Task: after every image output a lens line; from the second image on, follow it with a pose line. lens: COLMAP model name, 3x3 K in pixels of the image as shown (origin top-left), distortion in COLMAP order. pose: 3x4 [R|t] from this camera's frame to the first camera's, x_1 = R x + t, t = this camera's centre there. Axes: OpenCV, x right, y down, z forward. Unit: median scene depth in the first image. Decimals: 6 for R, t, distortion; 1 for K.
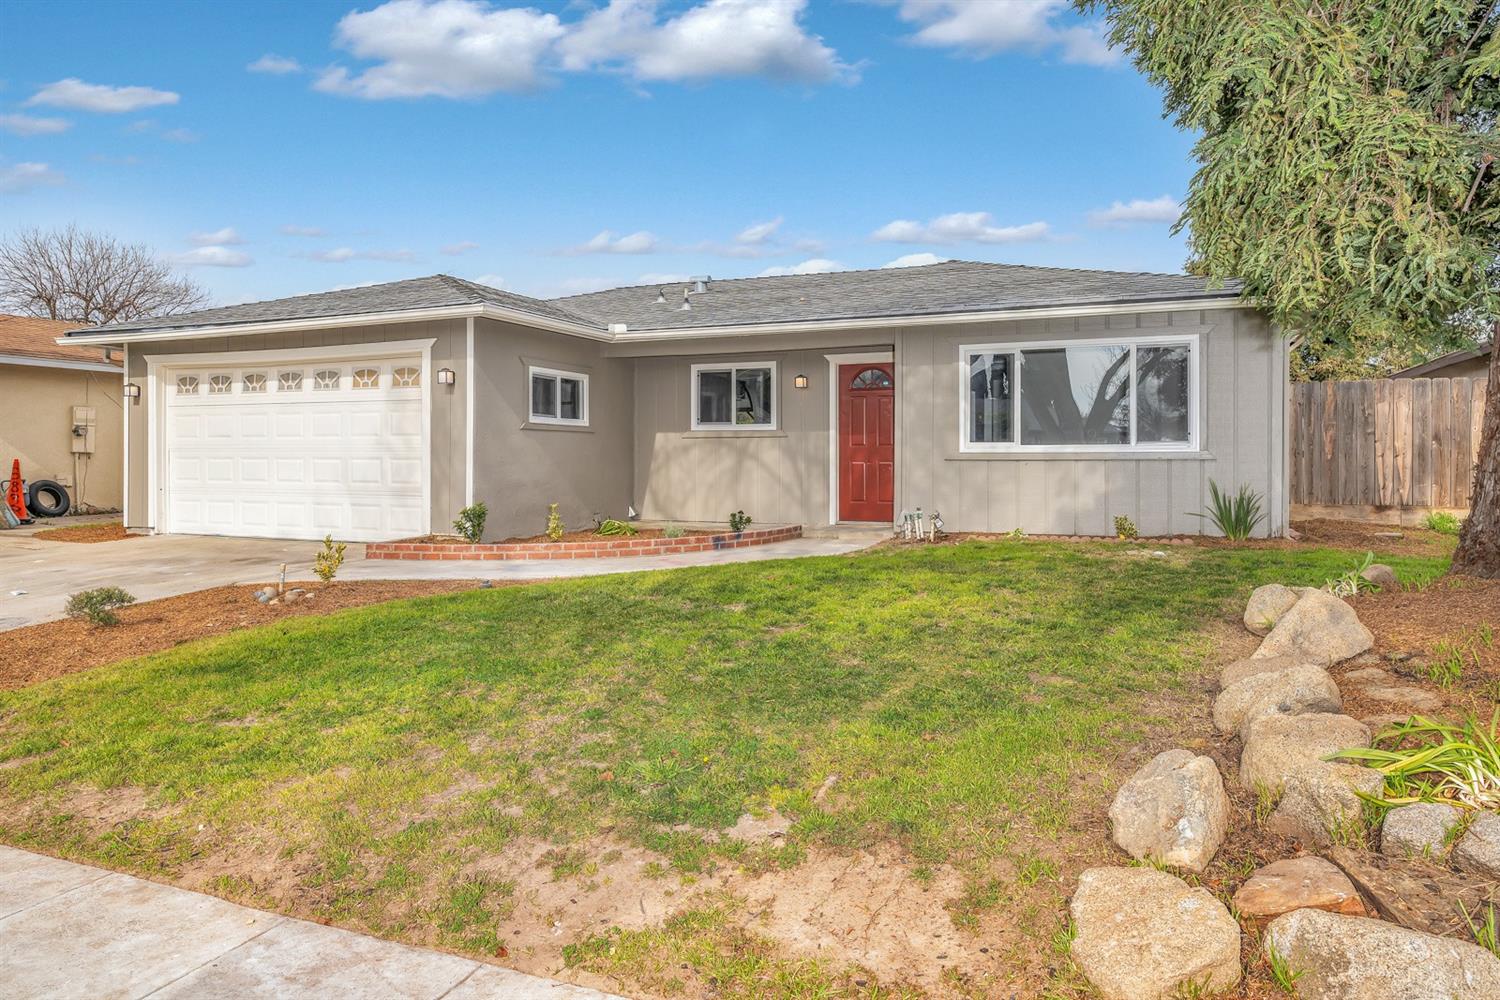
lens RADIAL K [[952.3, 0, 746.0], [0, 952.3, 462.4], [0, 0, 1]] dist [-0.000520, 0.001116]
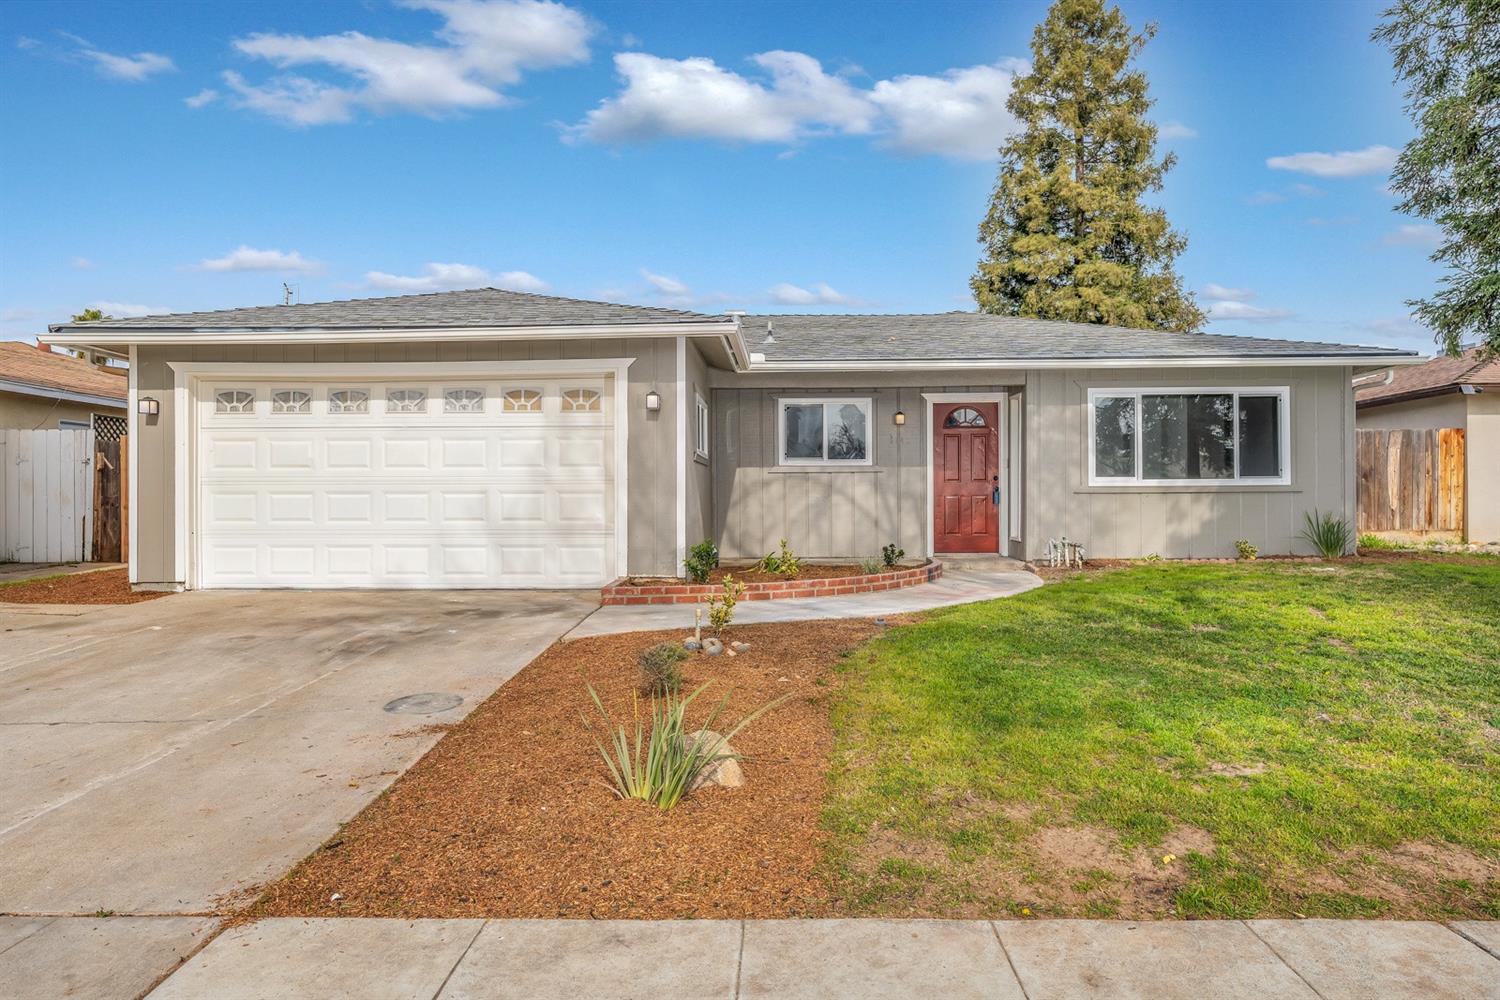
lens RADIAL K [[923.5, 0, 750.0], [0, 923.5, 500.0], [0, 0, 1]] dist [0.001256, -0.000453]
pose [[0.936144, -0.003823, 0.351597, -0.491396], [0.005847, 0.999972, -0.004697, 0.007780], [-0.351569, 0.006453, 0.936140, 0.135451]]
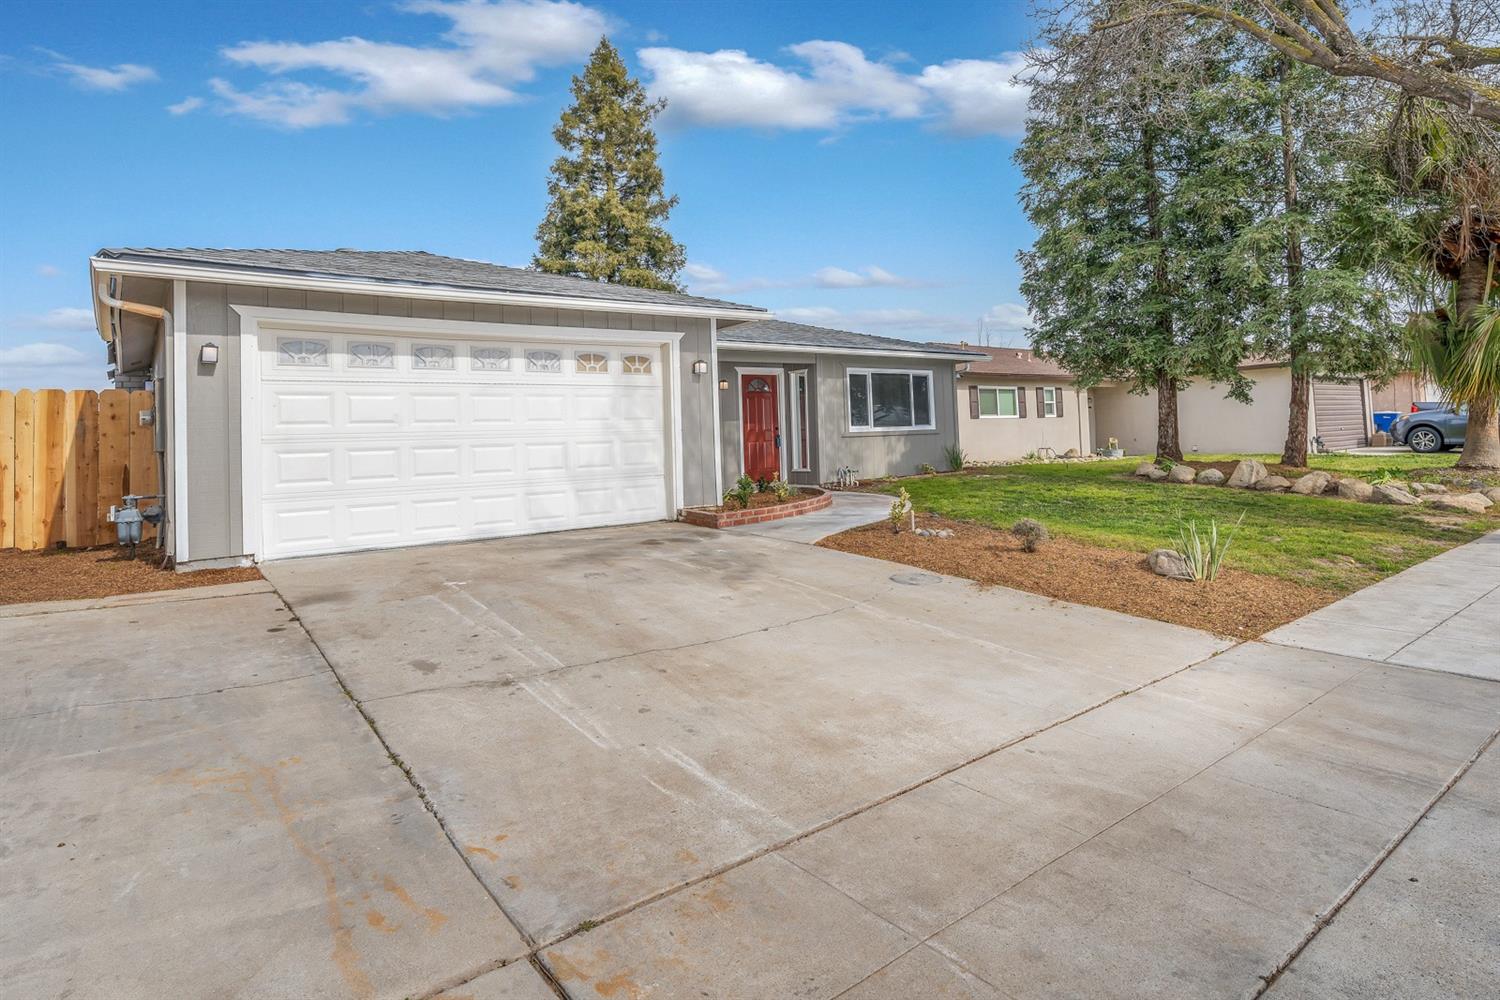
lens RADIAL K [[800.0, 0, 749.7], [0, 800.0, 419.0], [0, 0, 1]] dist [-0.001428, -0.000236]
pose [[0.502754, 0.007888, 0.864394, -1.021341], [0.044093, 0.998423, -0.034756, 0.007186], [-0.863304, 0.055587, 0.501613, 0.428989]]
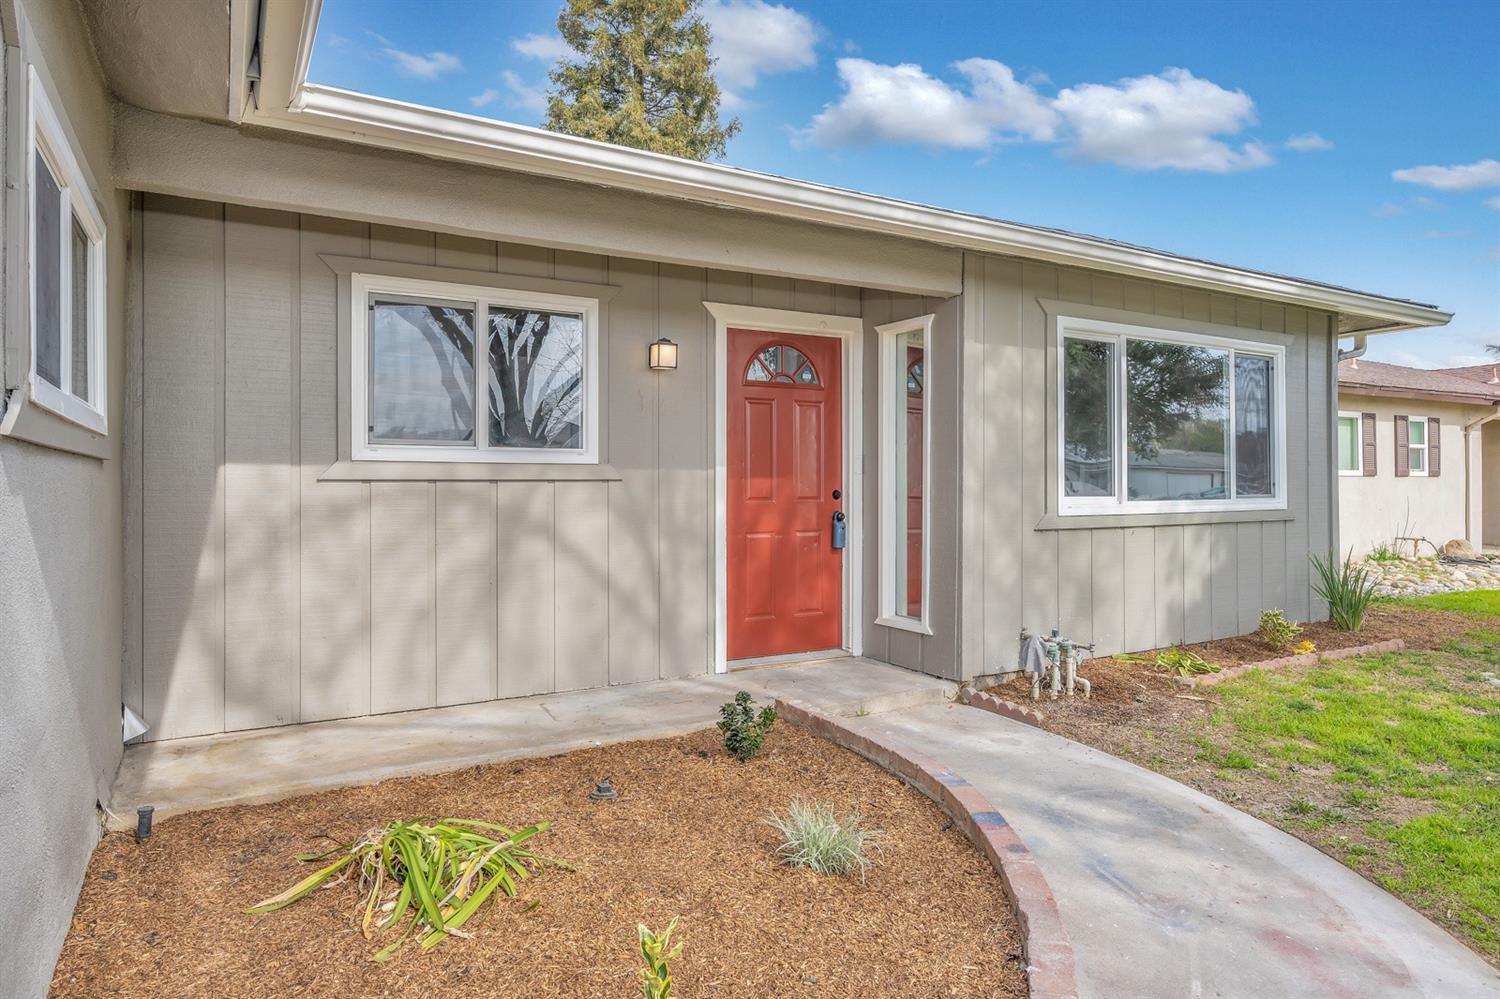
lens RADIAL K [[906.4, 0, 745.7], [0, 906.4, 481.3], [0, 0, 1]] dist [-0.002889, -0.000812]
pose [[0.603958, 0.003475, 0.797009, -0.275249], [0.006943, 0.999930, -0.009621, -0.024716], [-0.796986, 0.011344, 0.603891, 0.795533]]
